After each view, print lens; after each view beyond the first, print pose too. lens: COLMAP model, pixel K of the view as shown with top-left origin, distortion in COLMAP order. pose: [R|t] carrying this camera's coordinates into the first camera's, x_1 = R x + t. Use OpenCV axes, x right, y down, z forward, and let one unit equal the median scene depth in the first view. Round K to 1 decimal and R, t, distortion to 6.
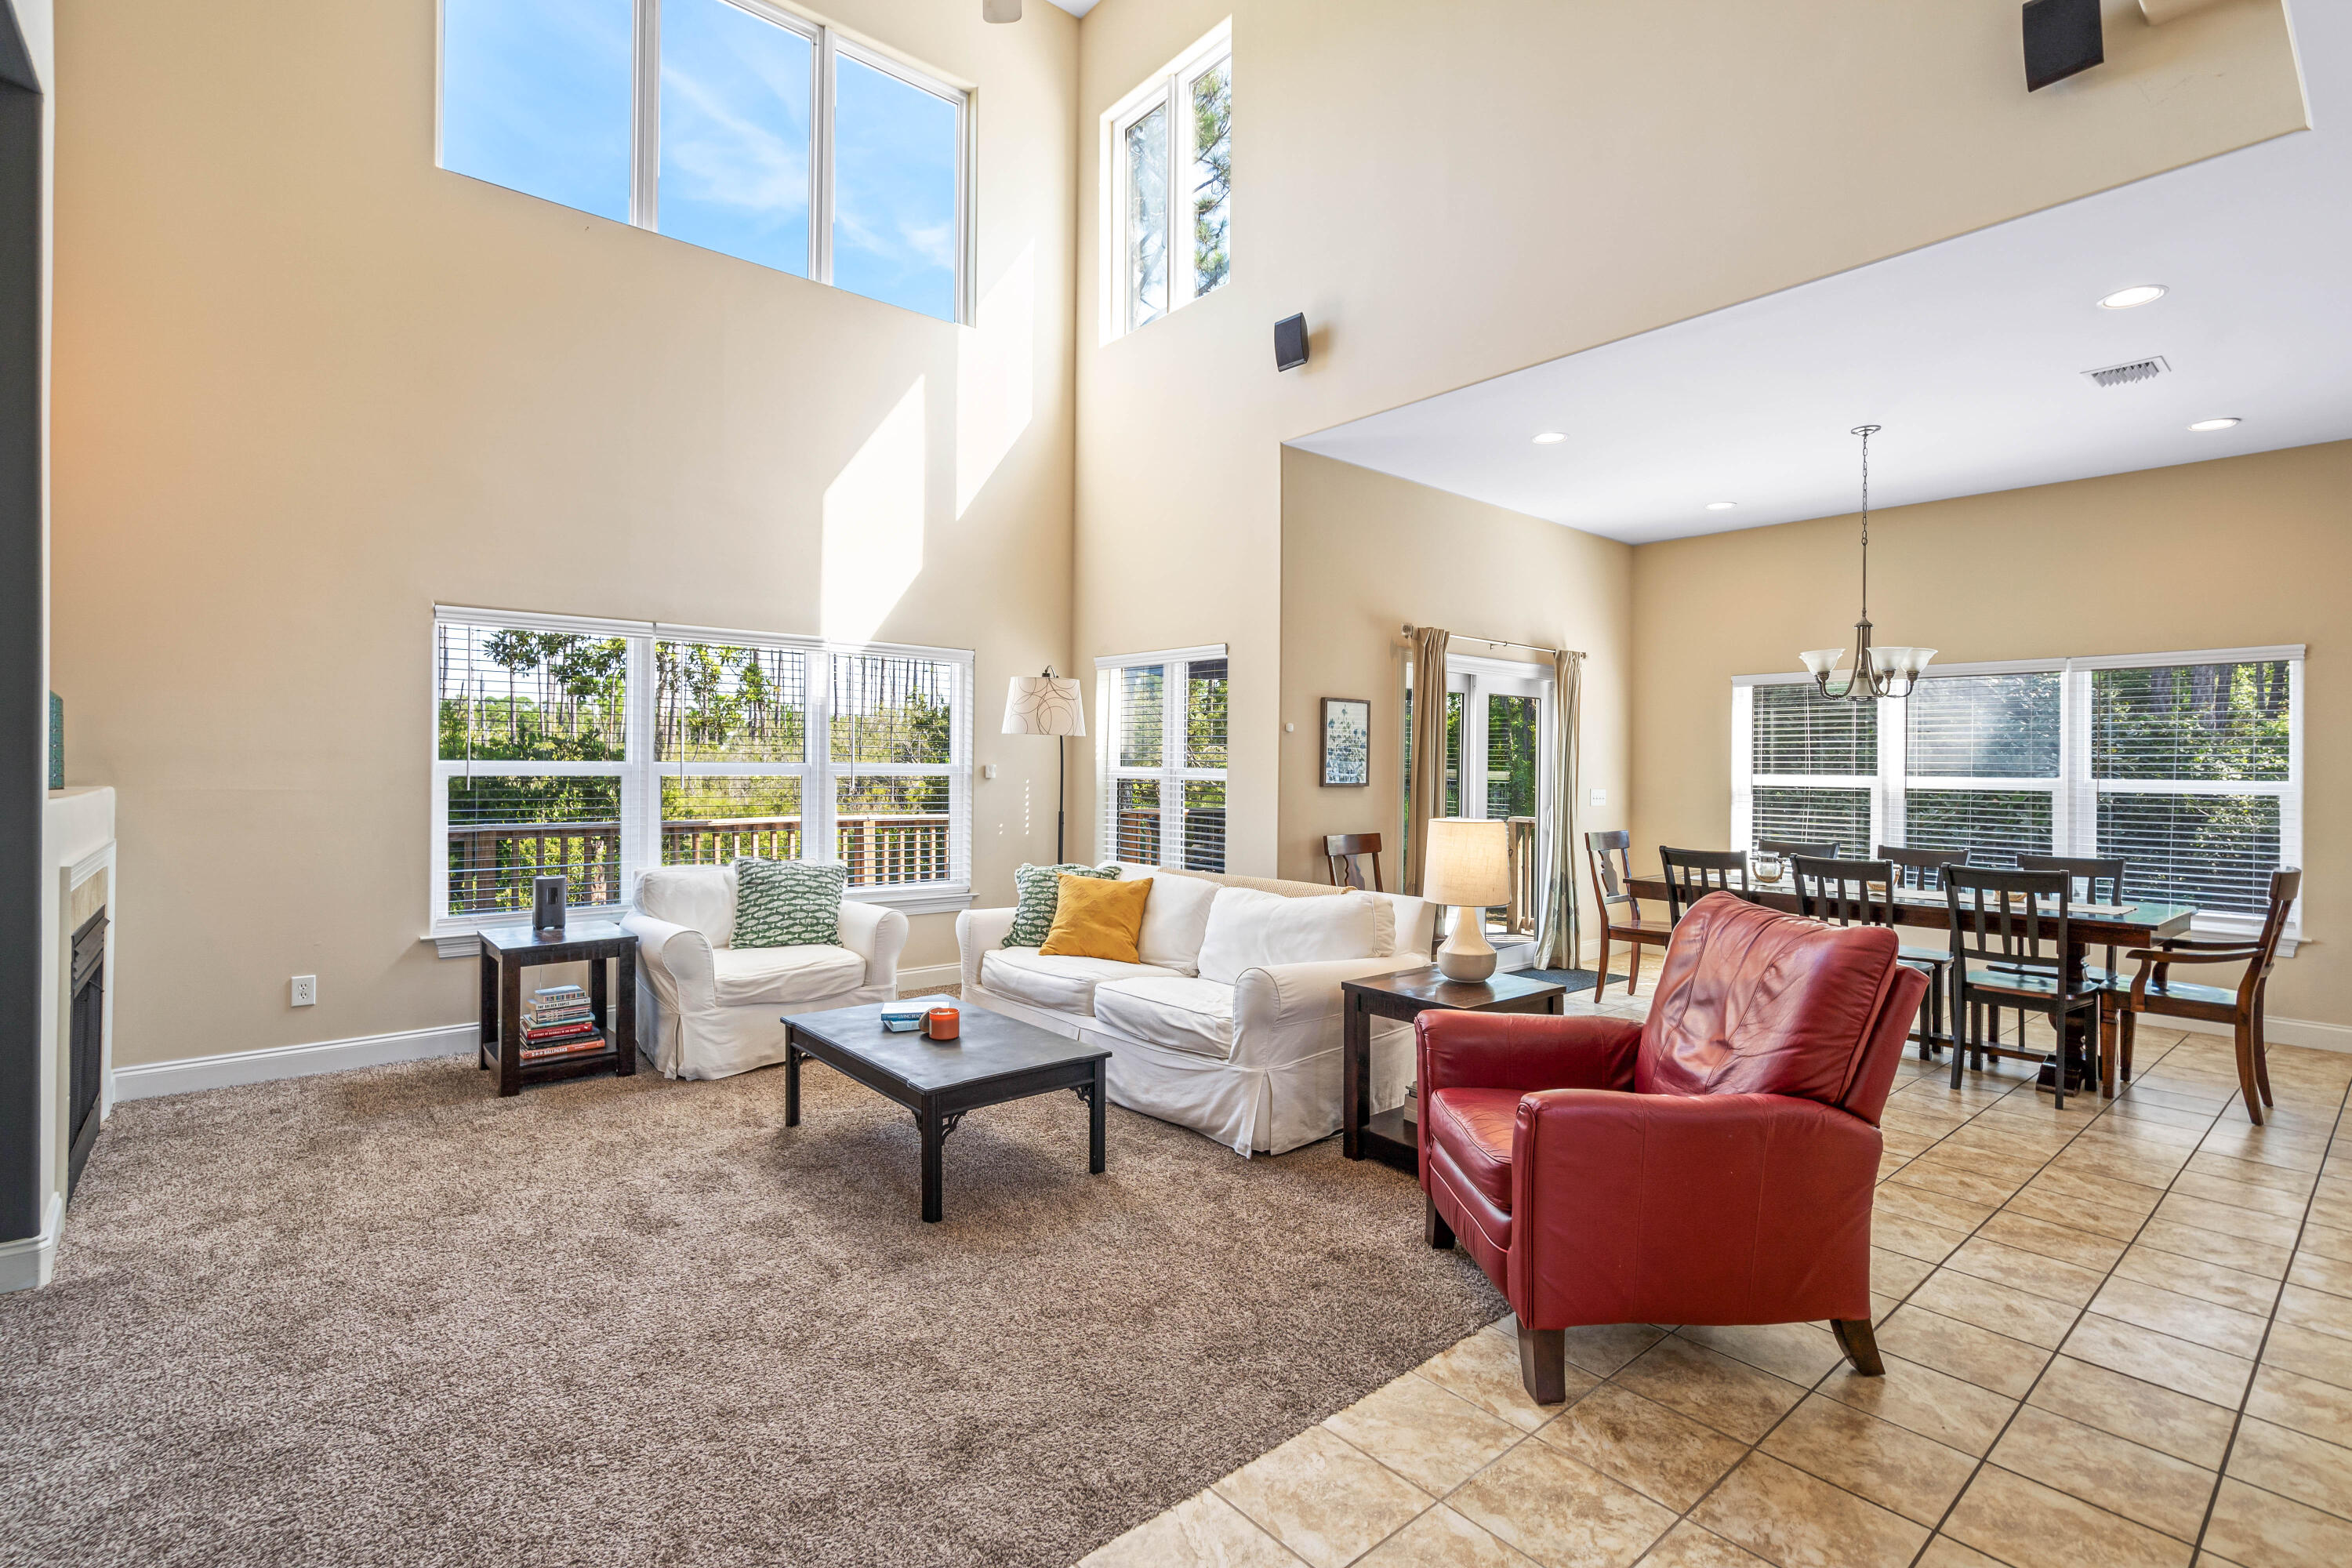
lens RADIAL K [[1090.1, 0, 1155.5], [0, 1090.1, 782.0], [0, 0, 1]] dist [0.002605, -0.000692]
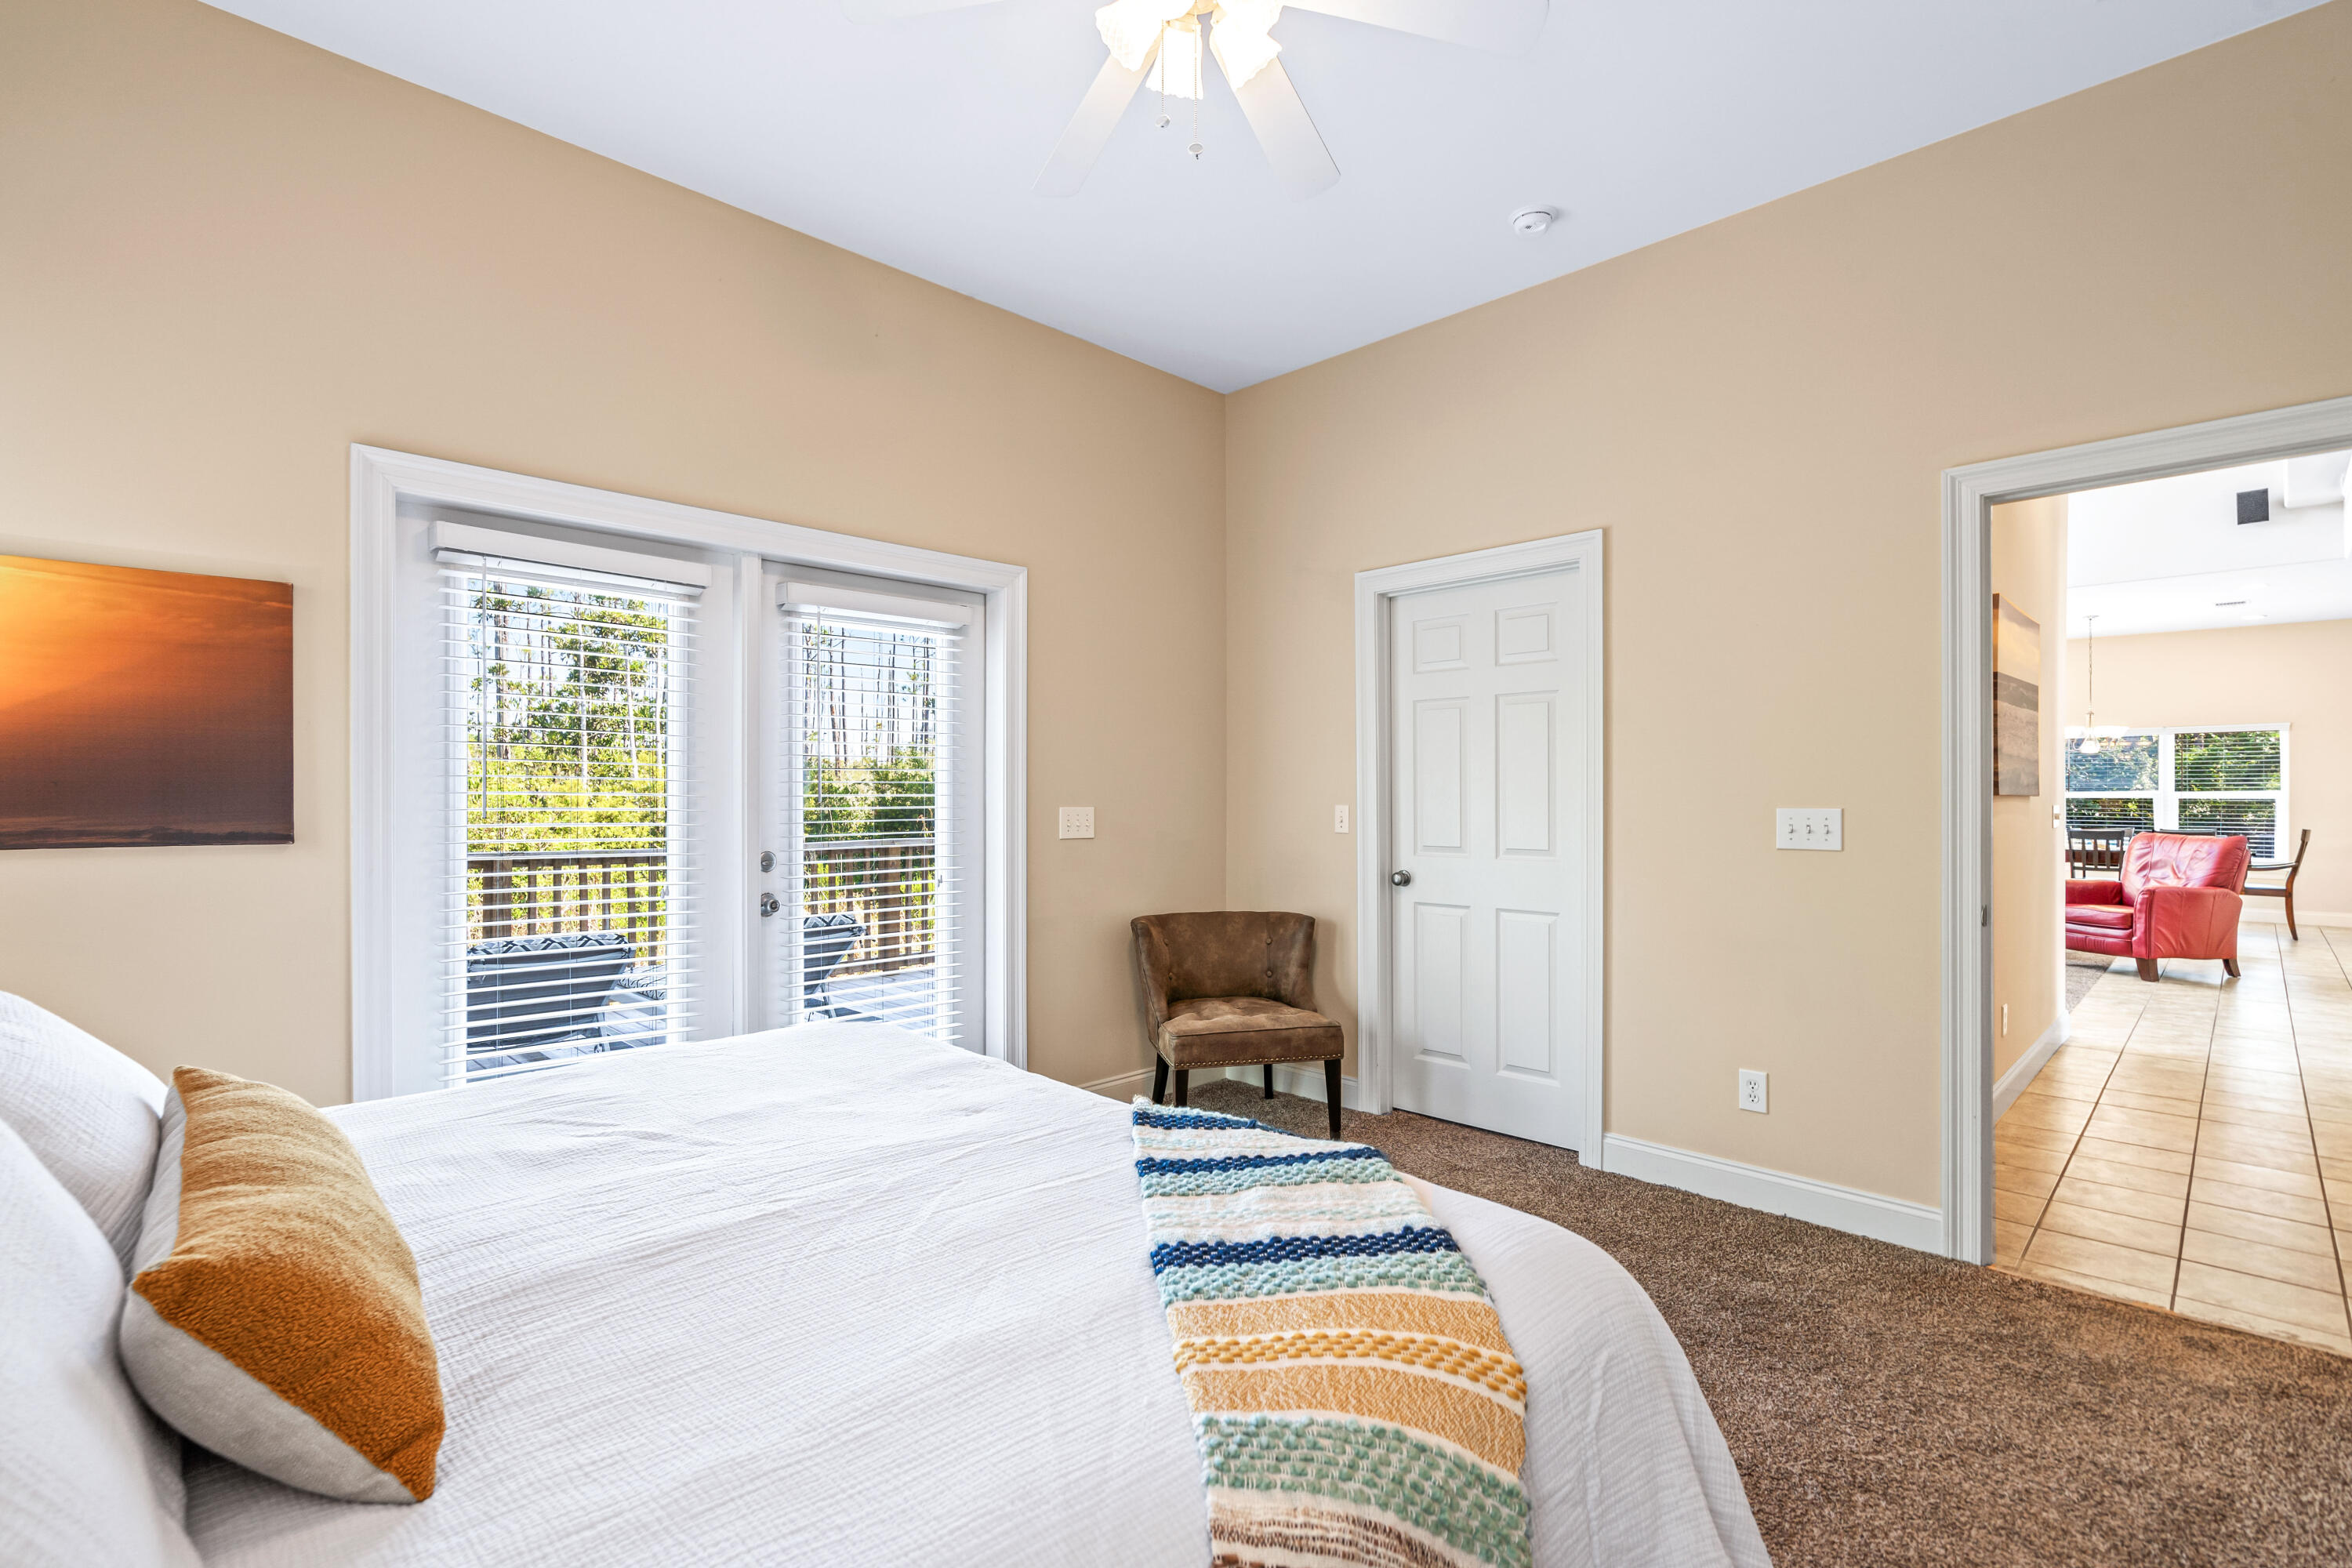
lens RADIAL K [[1090.1, 0, 1162.6], [0, 1090.1, 785.3], [0, 0, 1]] dist [0.002605, -0.000692]
pose [[0.996269, 0.002628, 0.086257, -1.952624], [-0.001478, 0.999909, -0.013391, 0.025191], [-0.086285, 0.013214, 0.996183, -1.363550]]
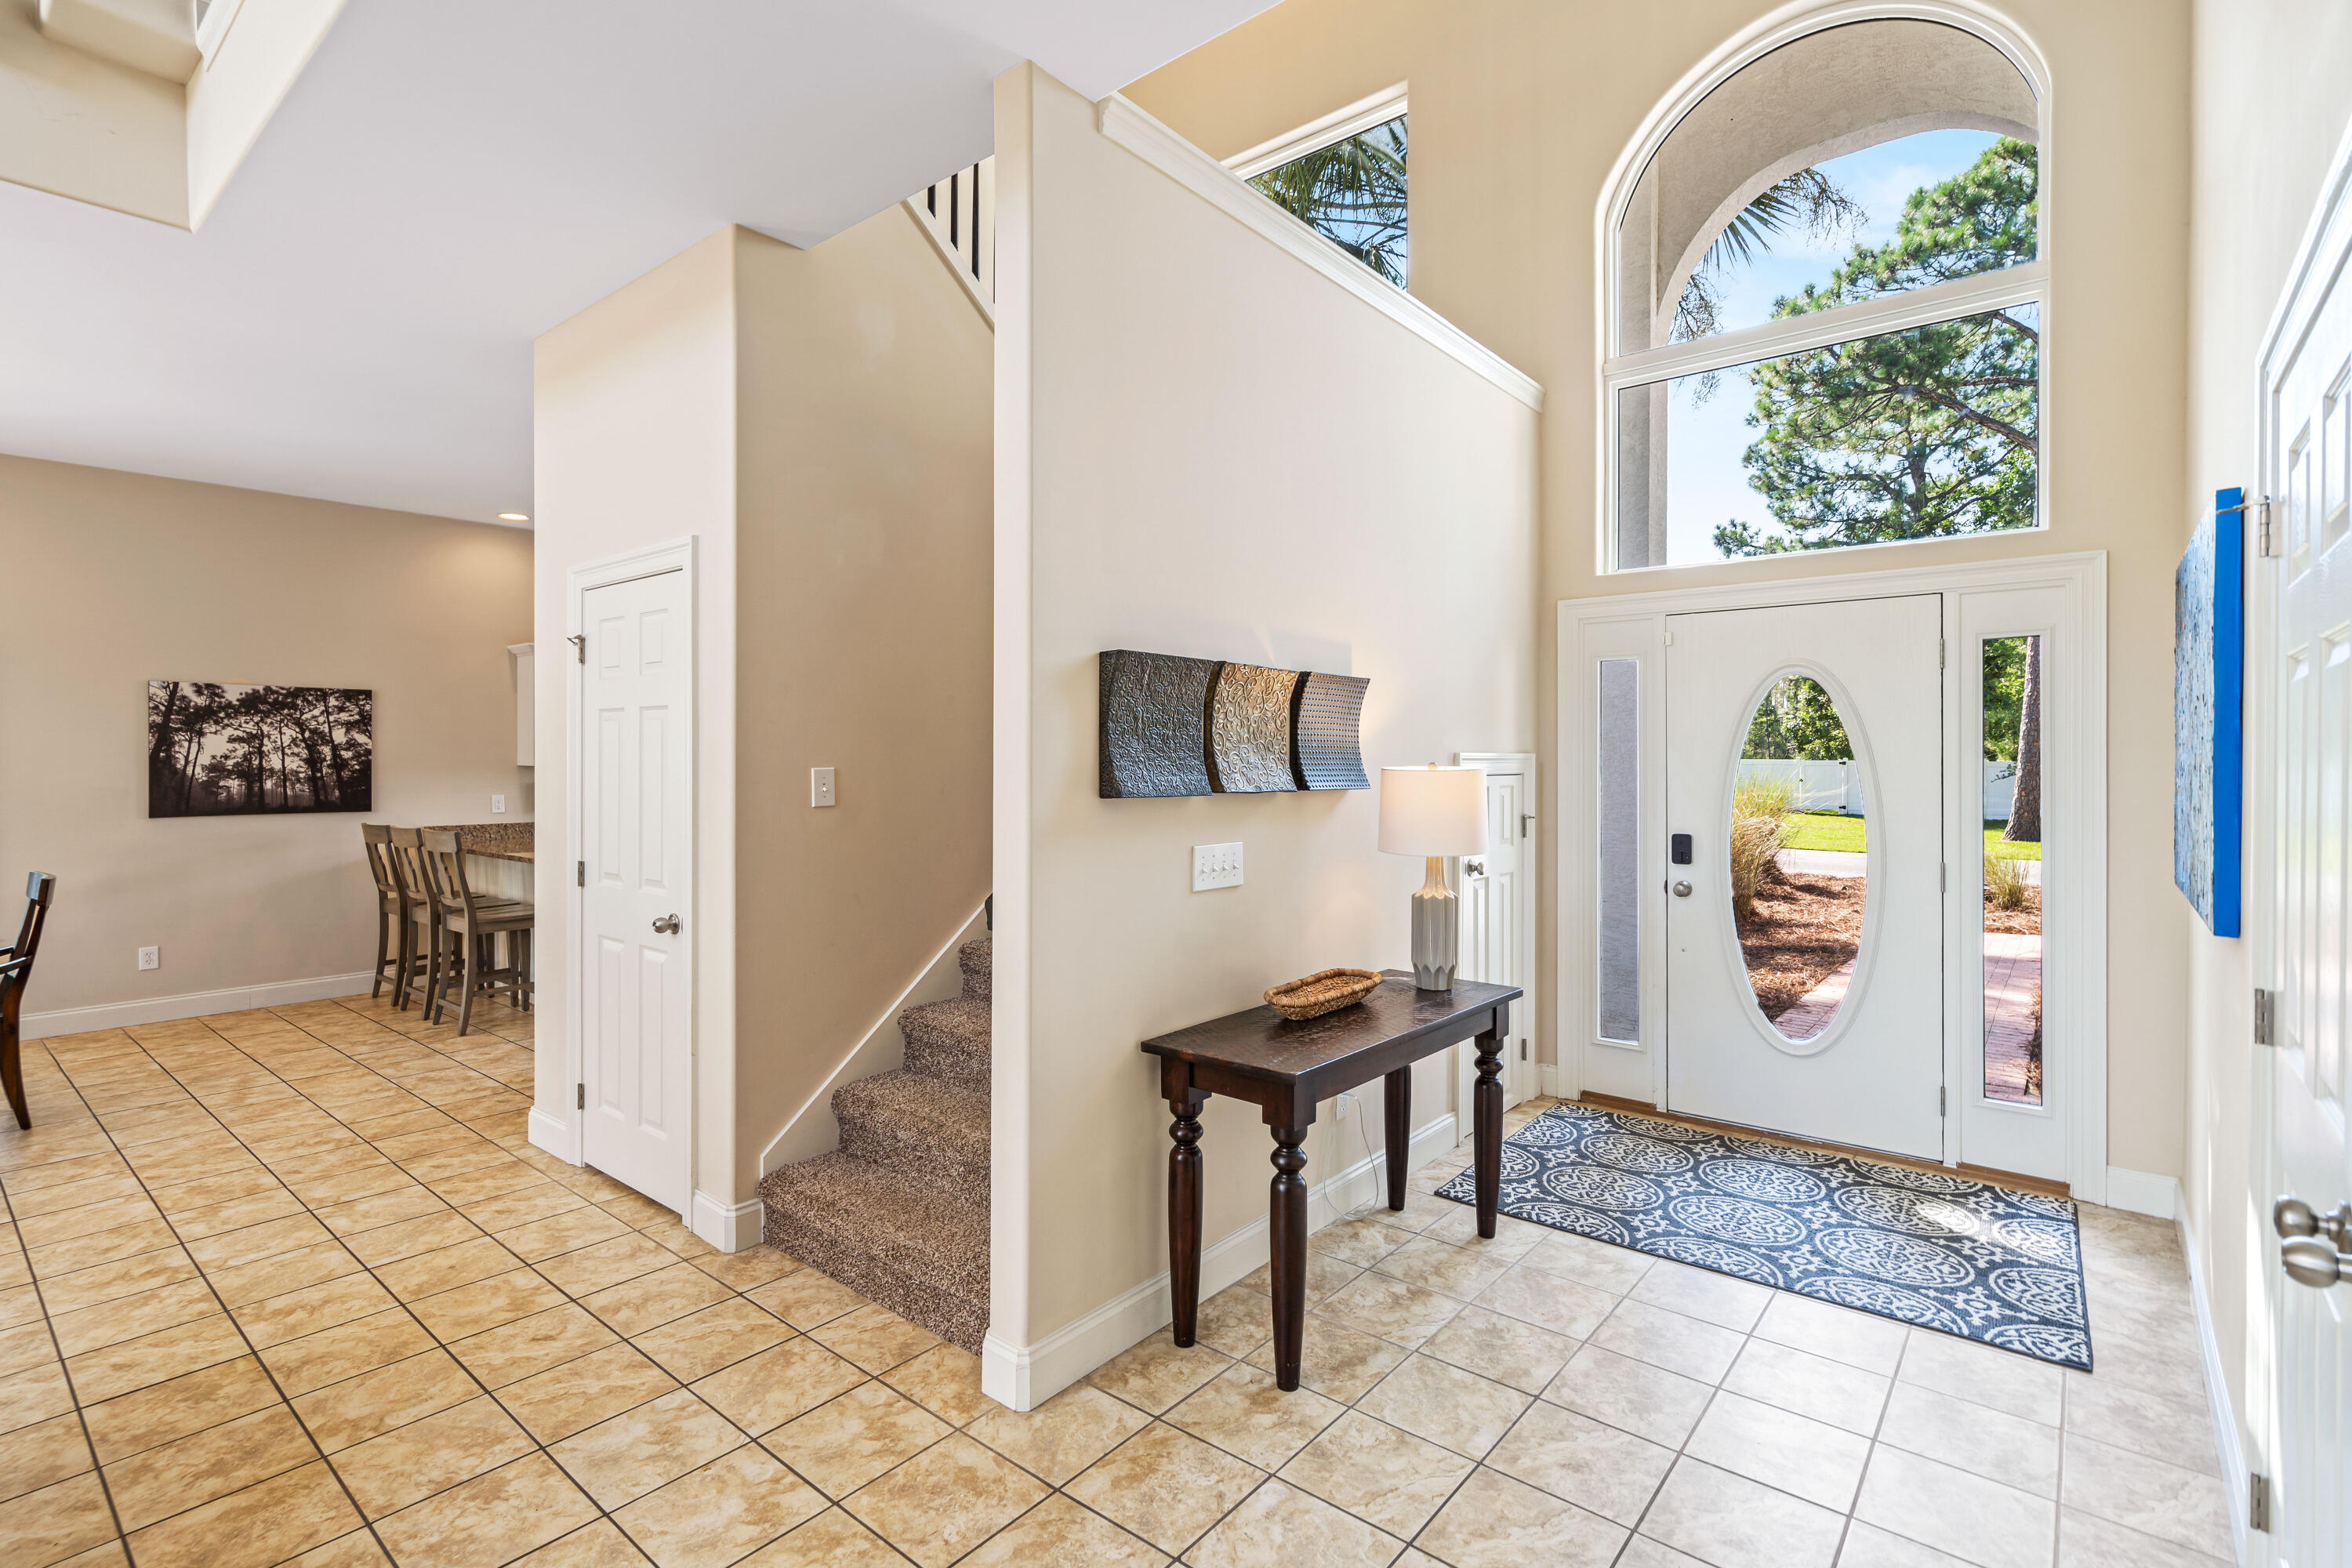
lens RADIAL K [[1090.1, 0, 1178.6], [0, 1090.1, 763.2], [0, 0, 1]] dist [0.002605, -0.000692]
pose [[-0.180856, -0.016483, 0.983371, -0.215524], [0.009449, 0.999784, 0.018496, -0.042173], [-0.983464, 0.012637, -0.180661, 0.158866]]
